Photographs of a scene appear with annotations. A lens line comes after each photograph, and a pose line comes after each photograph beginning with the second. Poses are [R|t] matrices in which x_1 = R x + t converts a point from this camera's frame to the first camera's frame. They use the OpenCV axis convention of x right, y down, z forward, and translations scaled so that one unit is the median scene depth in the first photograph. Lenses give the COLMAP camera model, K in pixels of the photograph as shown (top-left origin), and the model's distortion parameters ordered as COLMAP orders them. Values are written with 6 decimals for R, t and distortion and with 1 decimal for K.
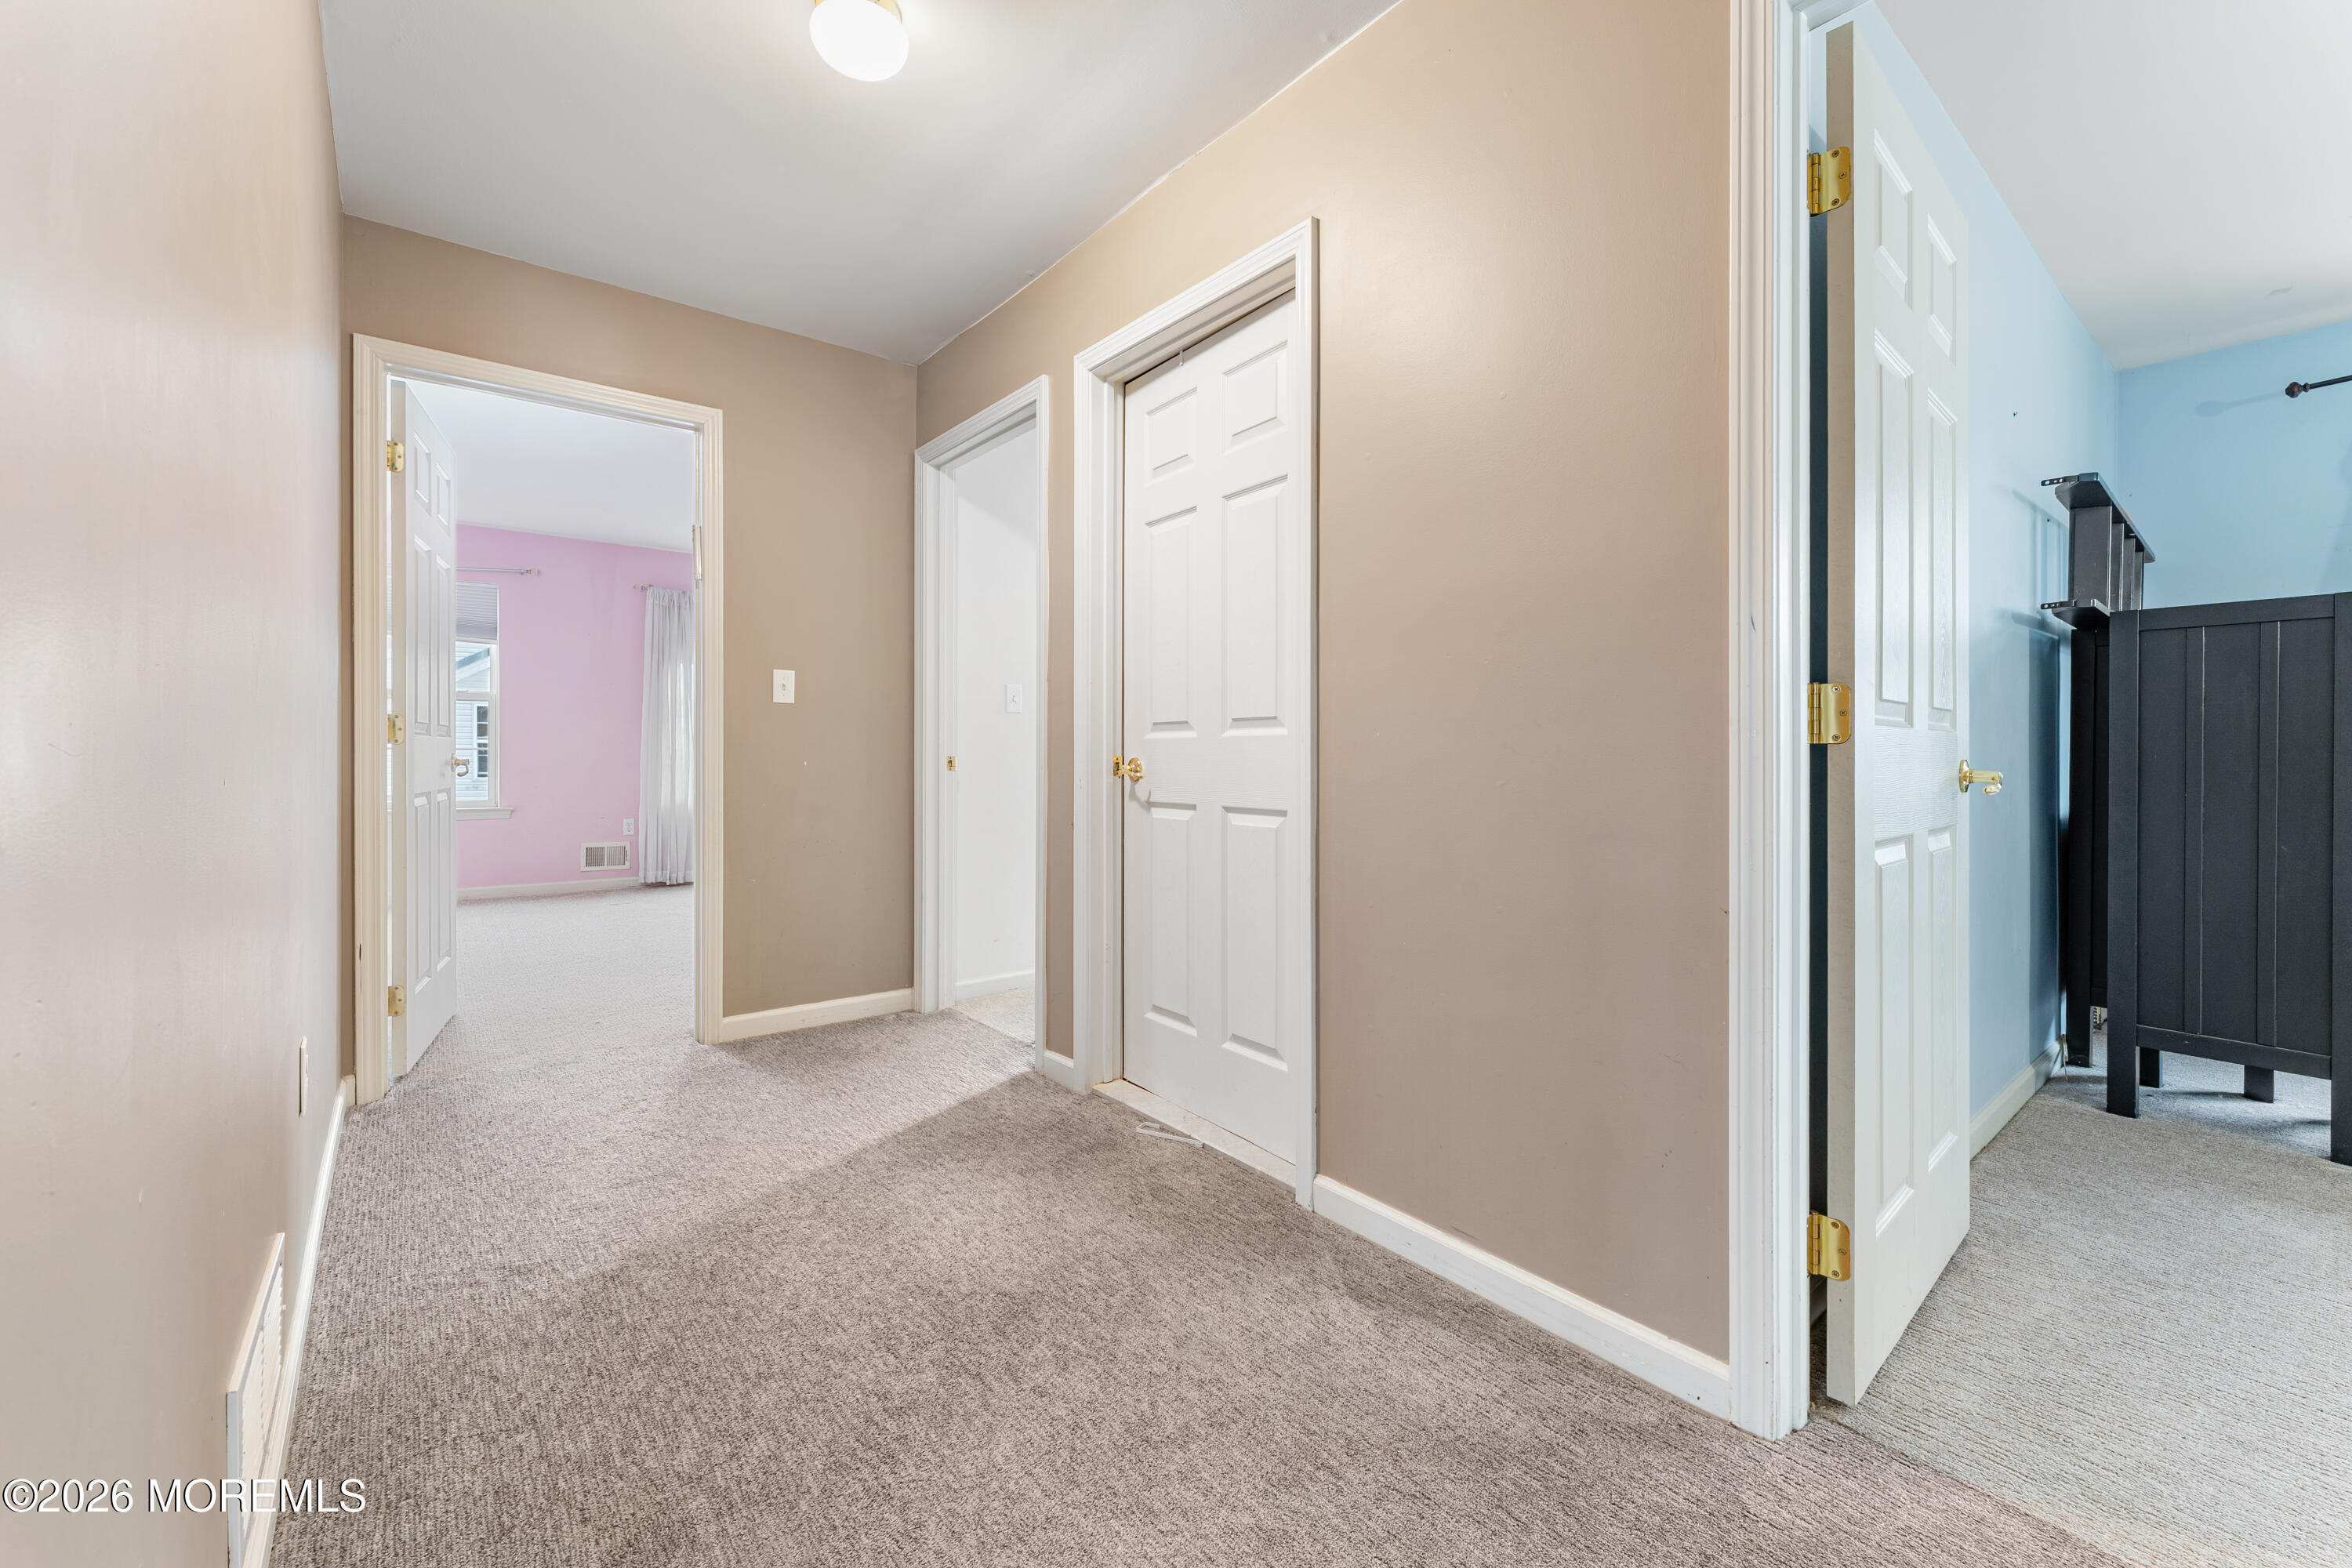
lens RADIAL K [[970.9, 0, 1181.4], [0, 970.9, 759.1], [0, 0, 1]] dist [-0.000922, 0.000035]
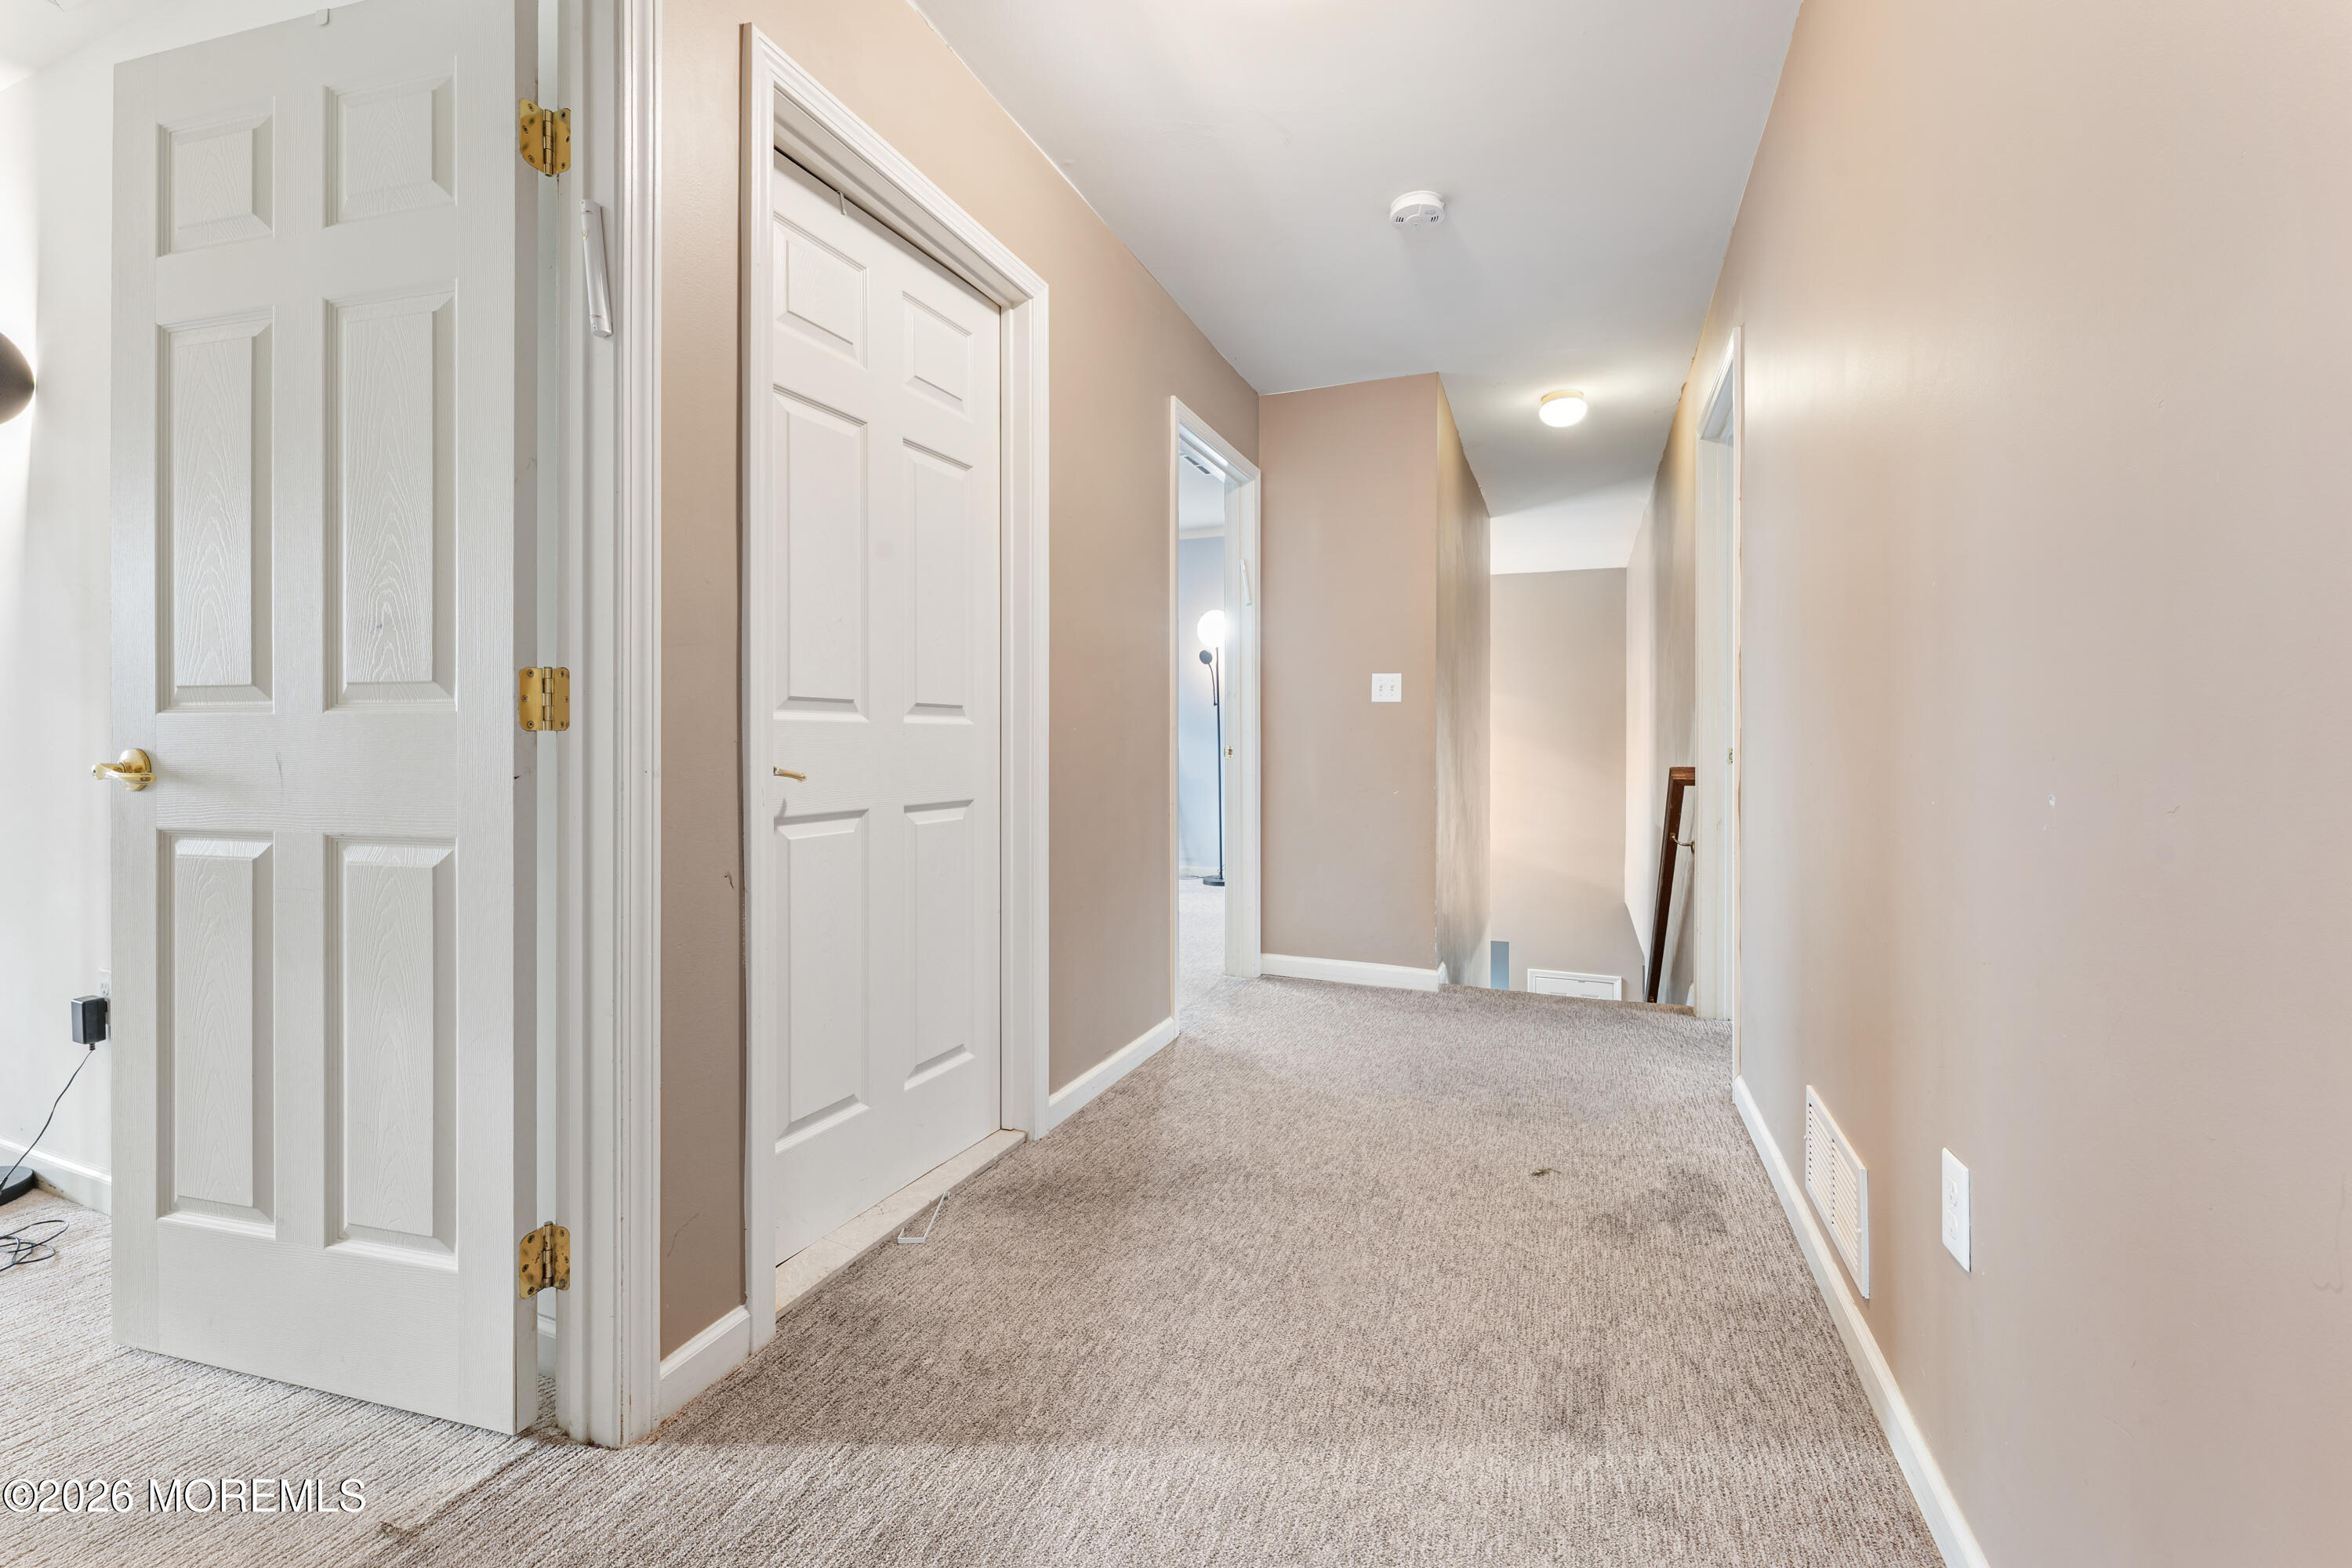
lens RADIAL K [[970.9, 0, 1180.3], [0, 970.9, 762.9], [0, 0, 1]] dist [-0.000922, 0.000035]
pose [[-0.482900, -0.014668, 0.875552, -0.818667], [0.005592, 0.999788, 0.019834, -0.004128], [-0.875657, 0.014474, -0.482716, 1.207696]]
